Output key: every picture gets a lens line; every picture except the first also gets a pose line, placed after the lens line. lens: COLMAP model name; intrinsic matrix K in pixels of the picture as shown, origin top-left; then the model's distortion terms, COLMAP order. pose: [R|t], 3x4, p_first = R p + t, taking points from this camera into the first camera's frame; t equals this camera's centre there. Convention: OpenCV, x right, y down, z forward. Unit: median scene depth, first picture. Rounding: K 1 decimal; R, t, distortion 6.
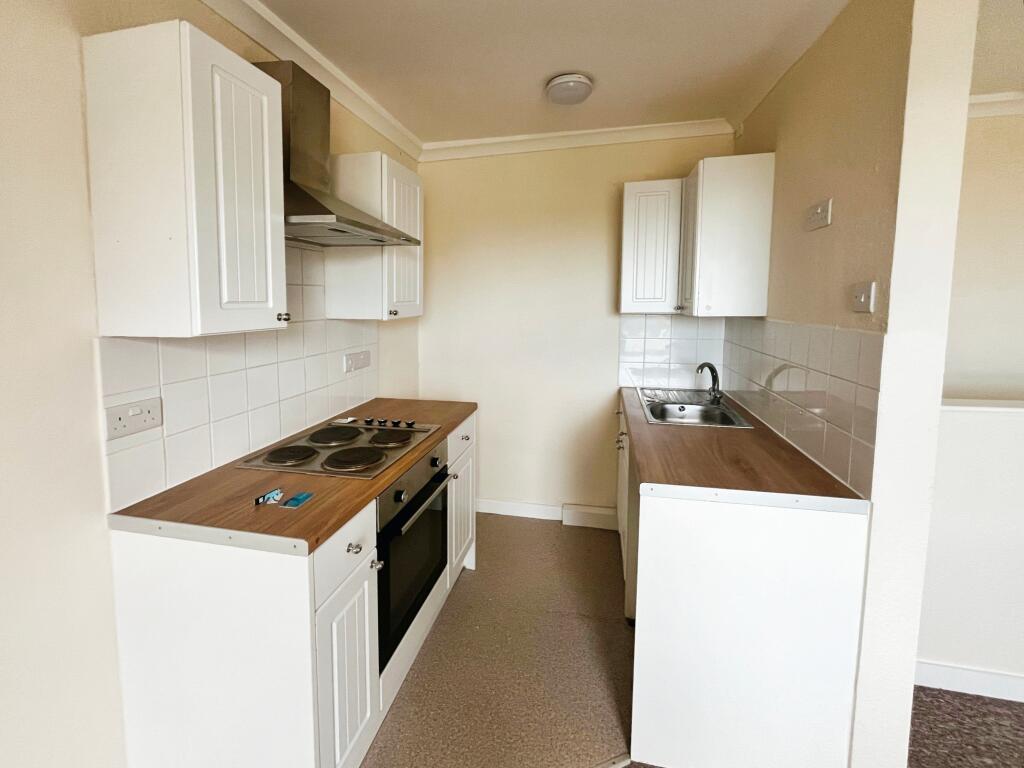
lens RADIAL K [[437.4, 0, 508.5], [0, 437.4, 341.4], [0, 0, 1]] dist [-0.002159, -0.000485]
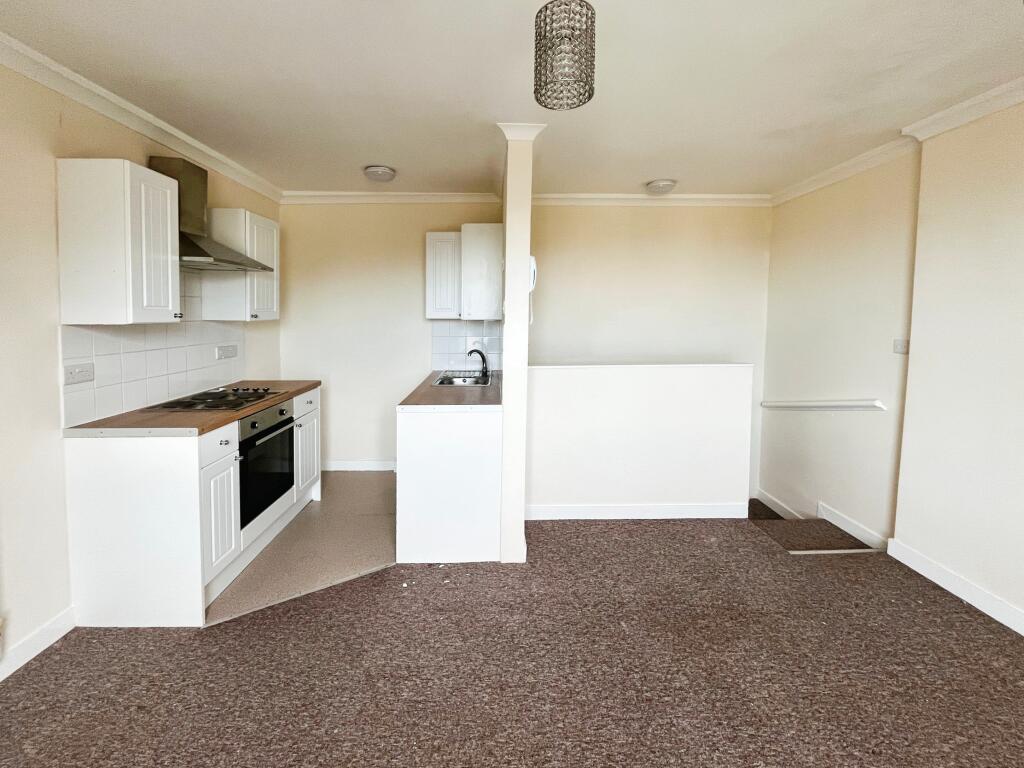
lens RADIAL K [[437.4, 0, 508.5], [0, 437.4, 341.4], [0, 0, 1]] dist [-0.002159, -0.000485]
pose [[0.971351, -0.006846, 0.237551, 0.266813], [0.014059, 0.999490, -0.028684, 0.090296], [-0.237234, 0.031202, 0.970951, -0.771017]]
